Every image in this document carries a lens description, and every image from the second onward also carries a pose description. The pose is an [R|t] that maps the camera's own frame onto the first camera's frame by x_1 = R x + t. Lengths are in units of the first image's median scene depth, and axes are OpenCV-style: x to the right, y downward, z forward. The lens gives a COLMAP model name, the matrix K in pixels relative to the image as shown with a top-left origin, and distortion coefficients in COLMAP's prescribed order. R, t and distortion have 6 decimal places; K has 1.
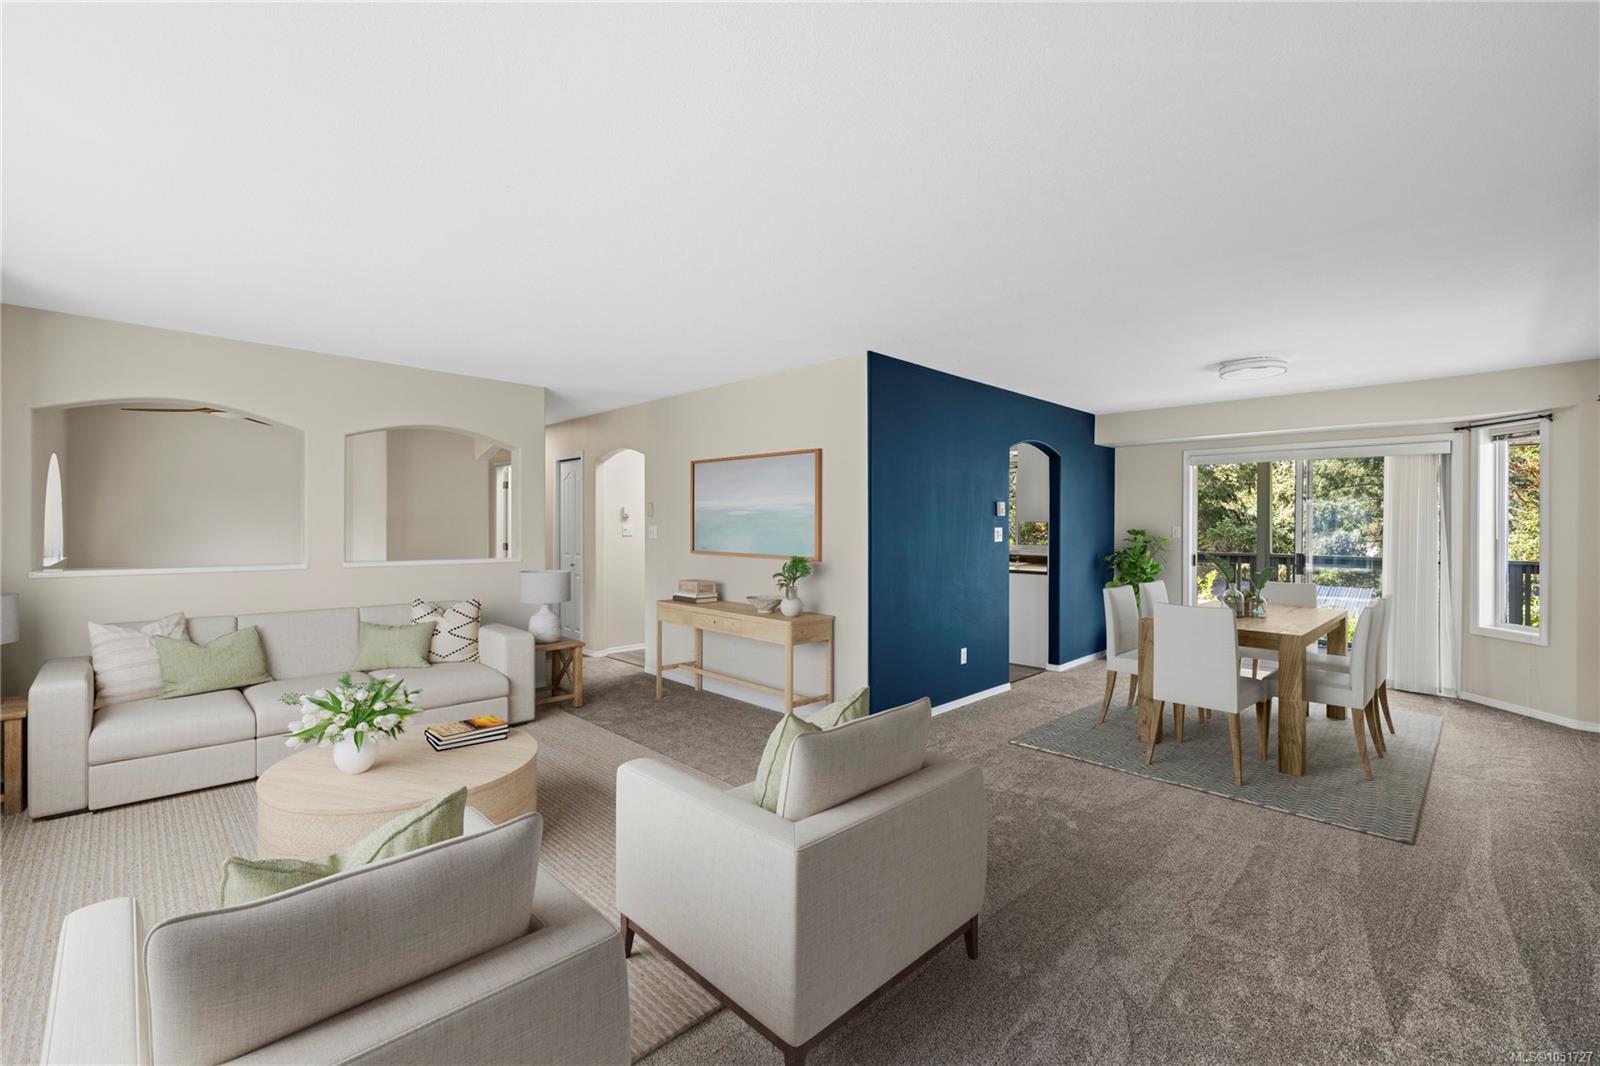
lens RADIAL K [[673.6, 0, 803.9], [0, 673.6, 522.8], [0, 0, 1]] dist [-0.000766, -0.001016]
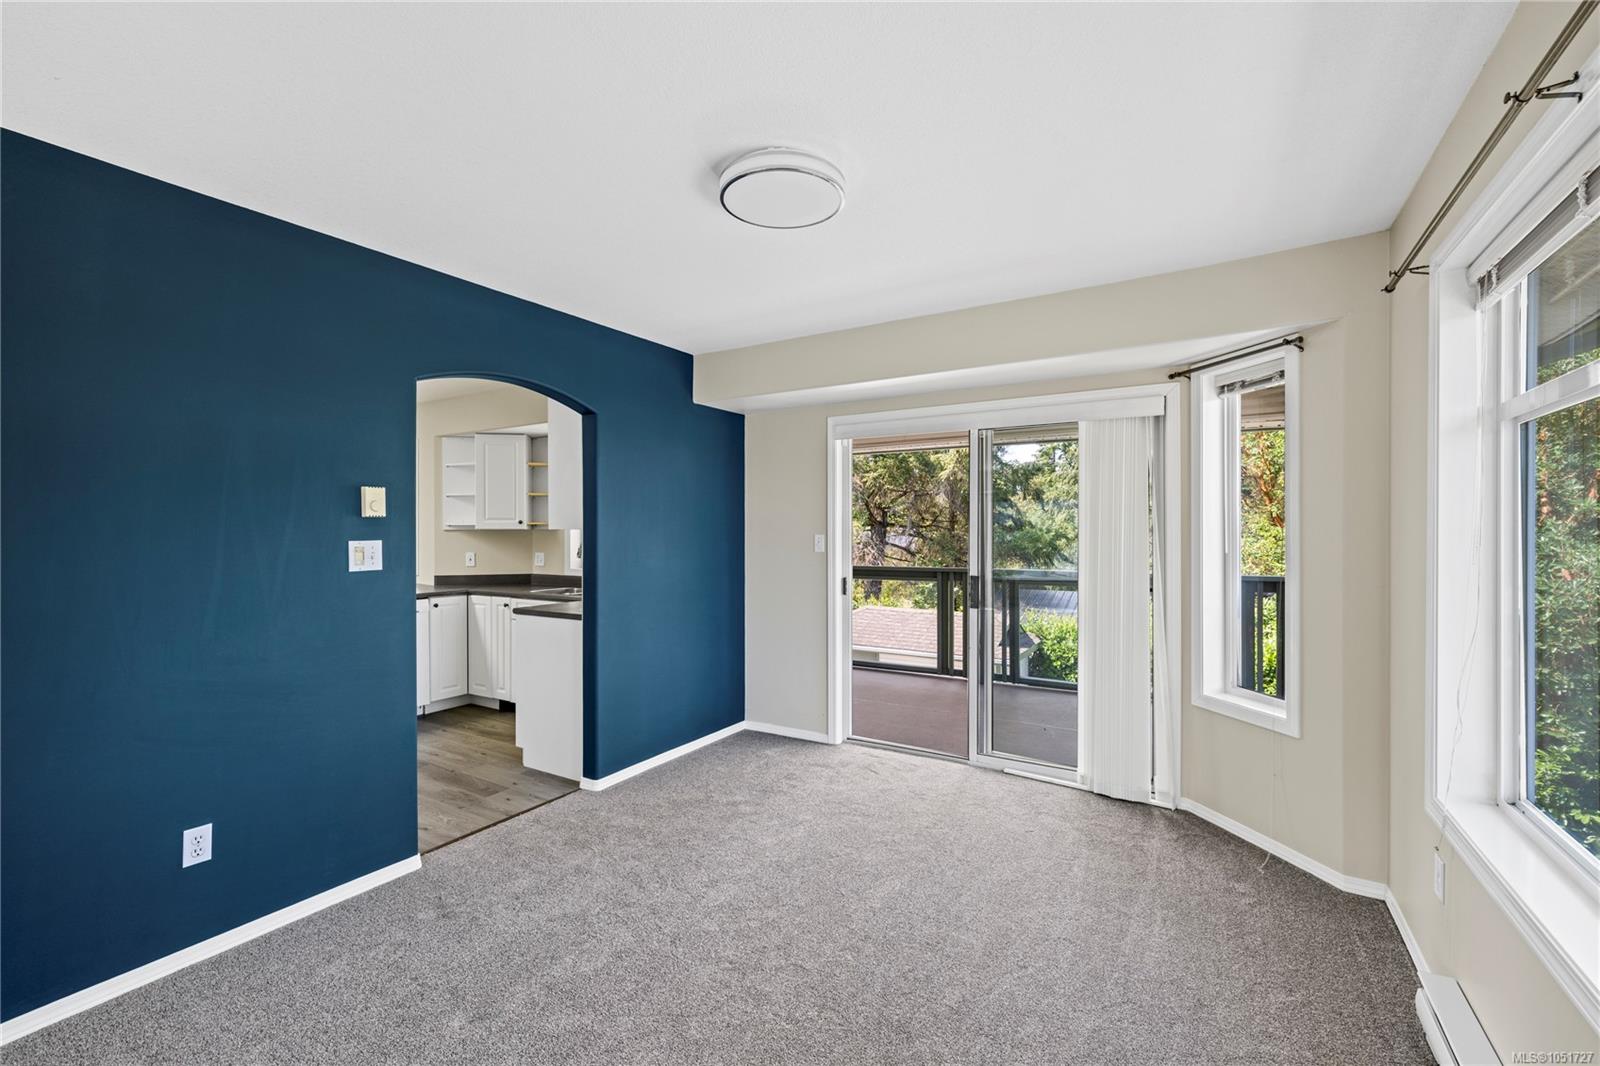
lens RADIAL K [[673.6, 0, 809.8], [0, 673.6, 530.0], [0, 0, 1]] dist [-0.000766, -0.001016]
pose [[0.969784, -0.007040, 0.243864, 0.488876], [0.007055, 0.999975, 0.000812, 0.001216], [-0.243864, 0.000933, 0.969809, 0.473586]]
